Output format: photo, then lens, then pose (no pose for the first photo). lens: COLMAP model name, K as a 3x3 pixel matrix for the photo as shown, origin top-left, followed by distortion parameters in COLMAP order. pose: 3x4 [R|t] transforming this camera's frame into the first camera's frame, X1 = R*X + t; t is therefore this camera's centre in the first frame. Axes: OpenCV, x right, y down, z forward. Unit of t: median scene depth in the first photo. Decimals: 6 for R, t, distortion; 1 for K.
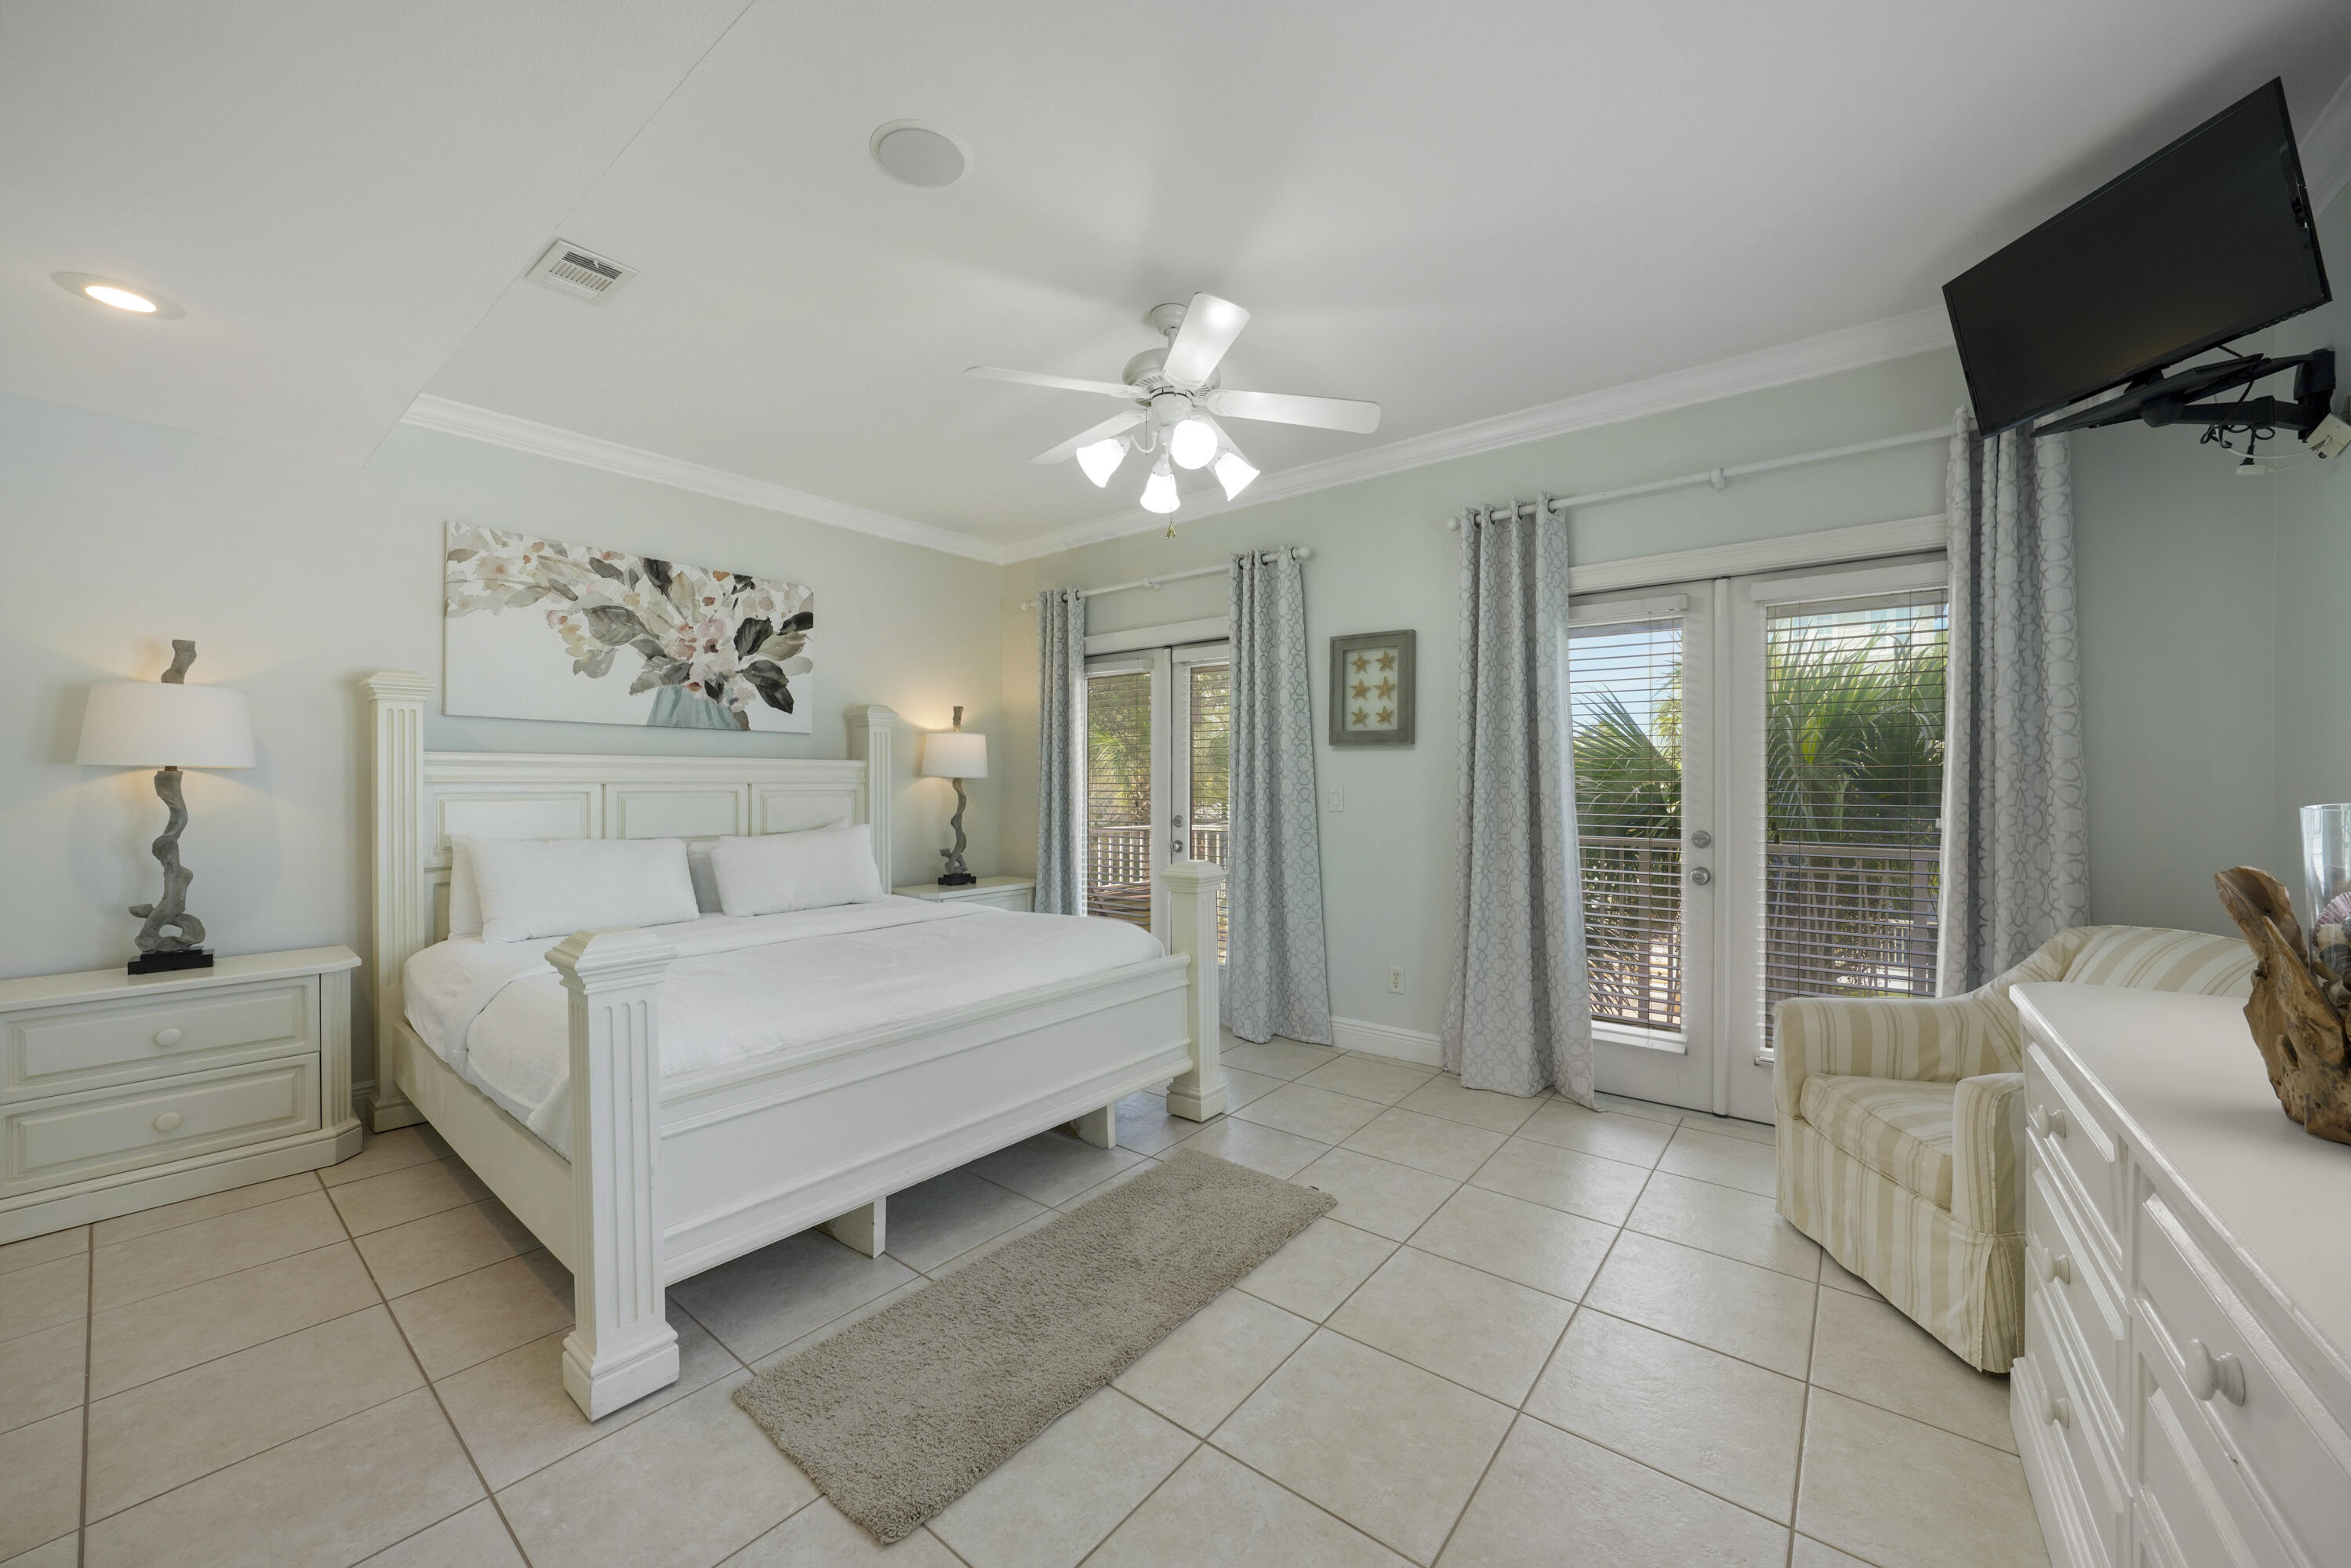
lens RADIAL K [[890.6, 0, 1175.5], [0, 890.6, 784.0], [0, 0, 1]] dist [-0.045366, -0.000007]
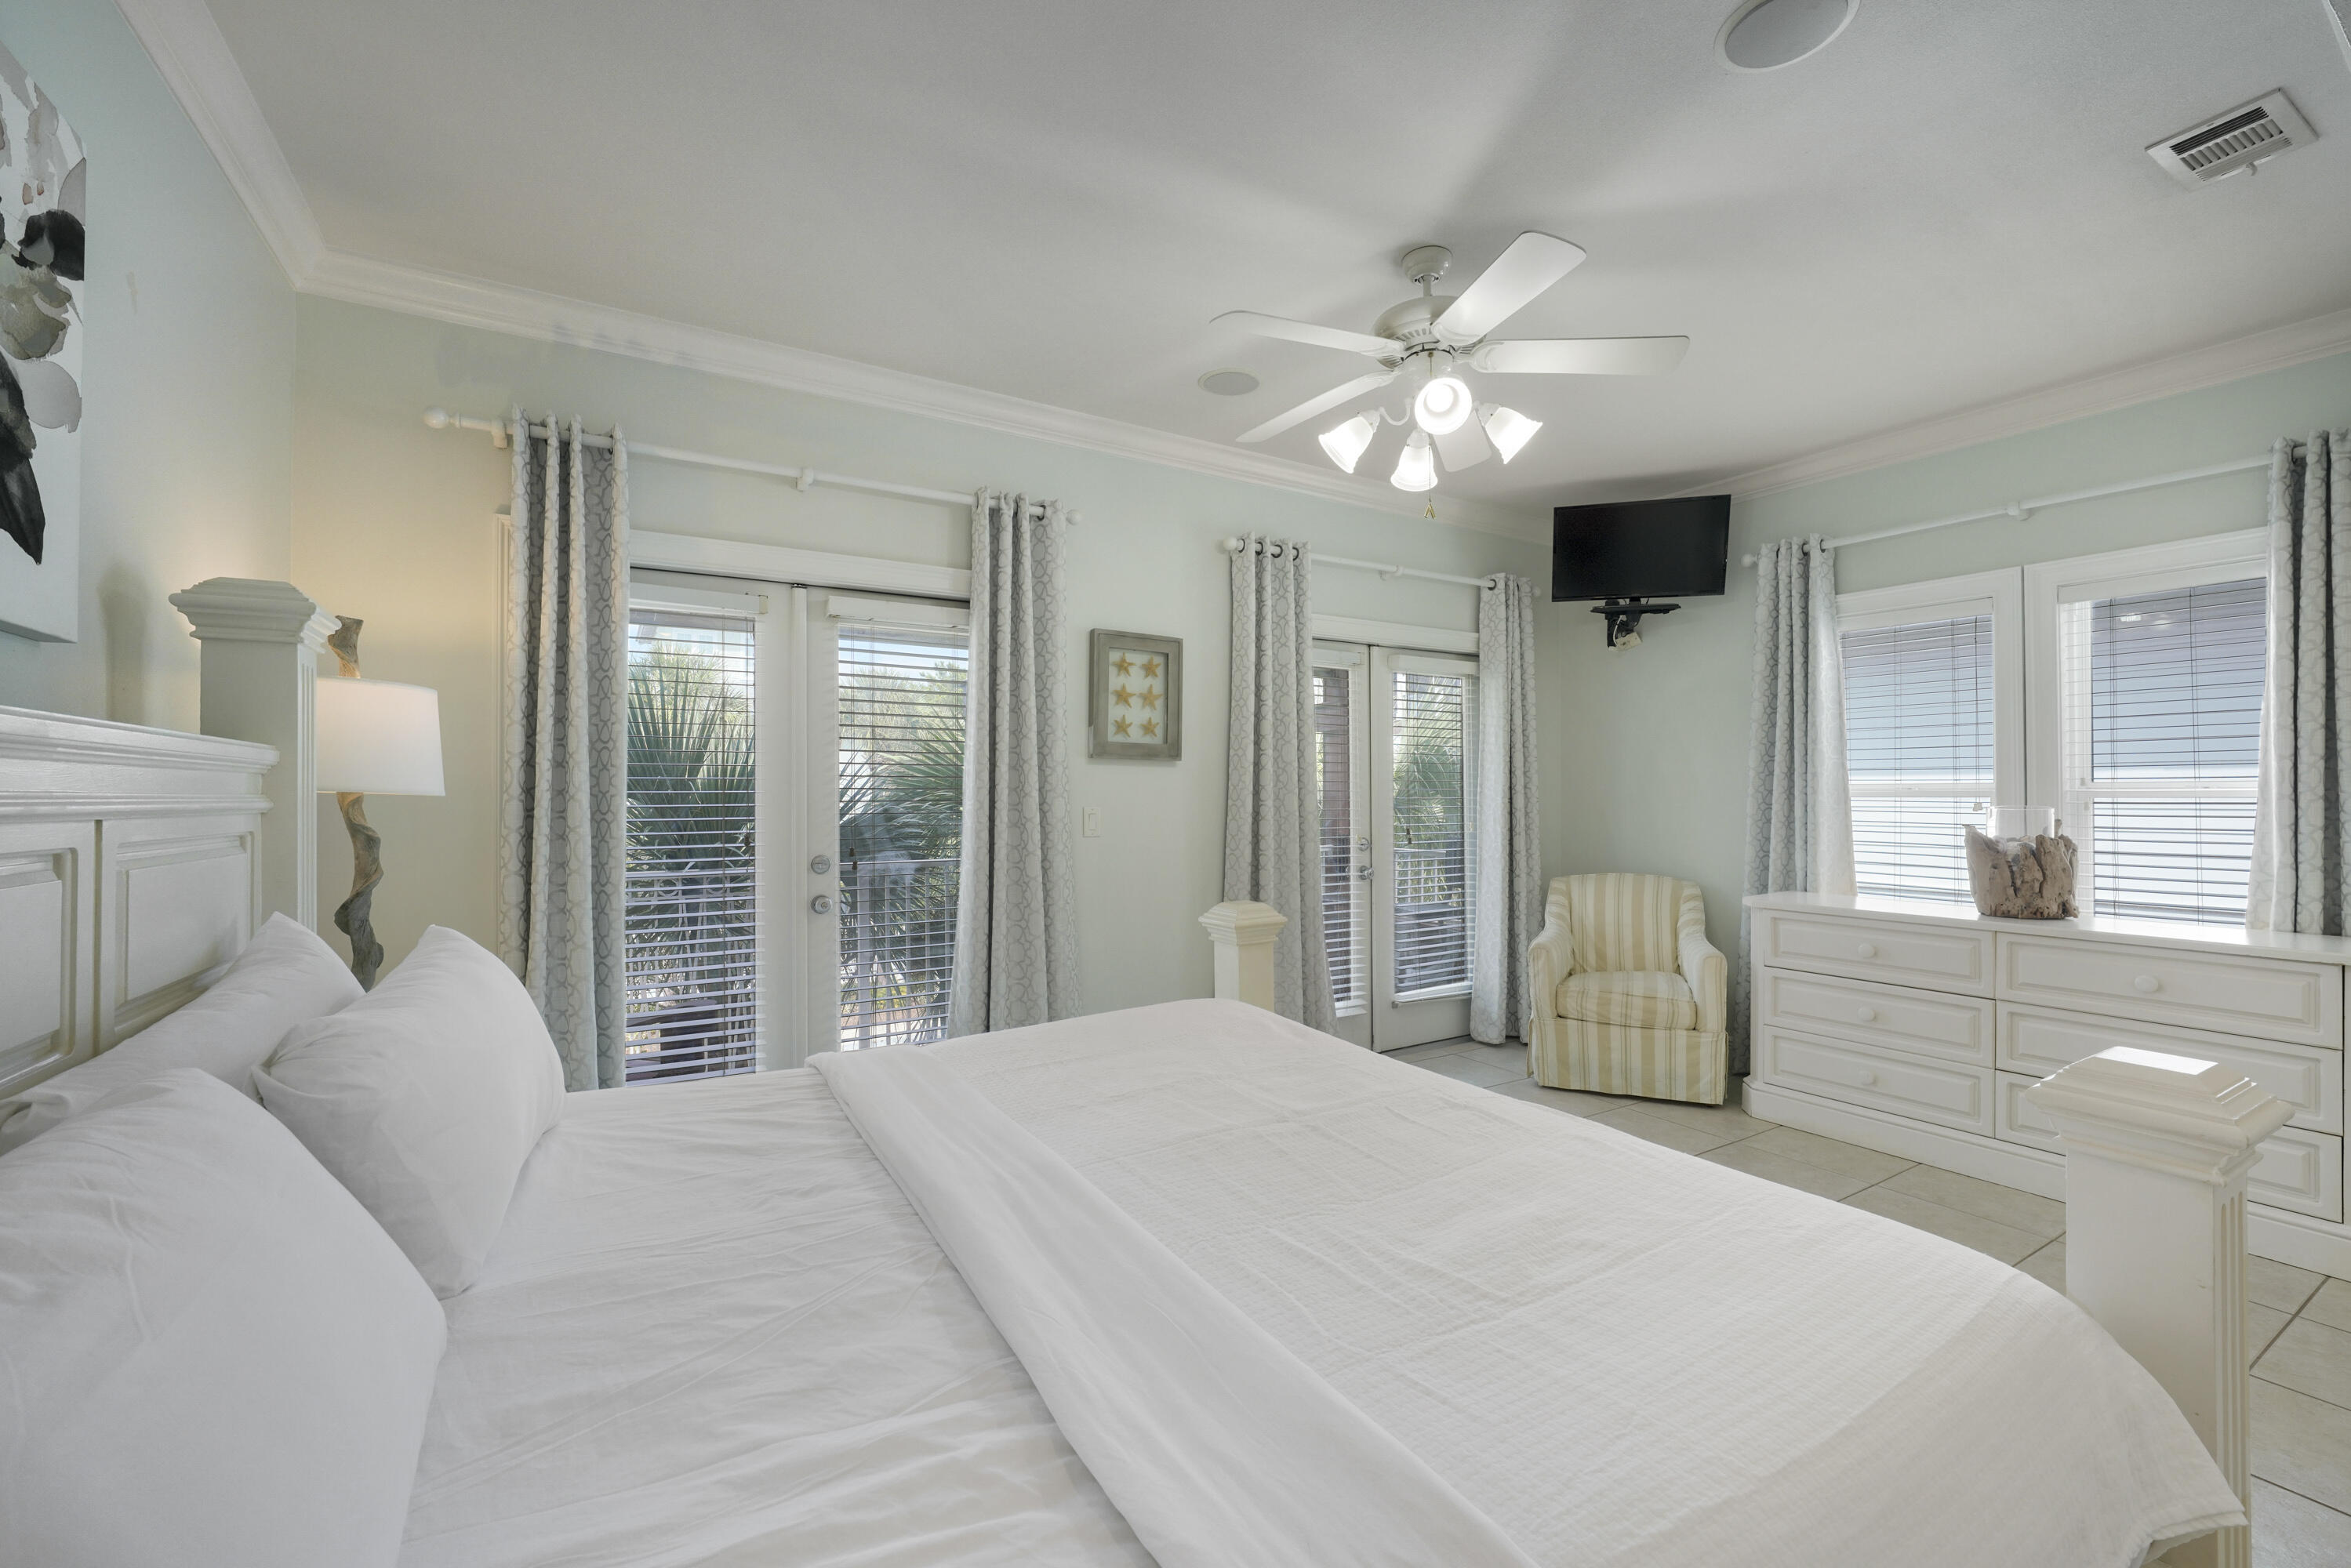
lens RADIAL K [[992.6, 0, 1177.2], [0, 992.6, 792.8], [0, 0, 1]] dist [-0.002782, -0.000201]
pose [[0.312519, 0.003008, 0.949907, -0.705038], [0.000827, 0.999994, -0.003438, -0.006787], [-0.949911, 0.001860, 0.312514, 0.644862]]
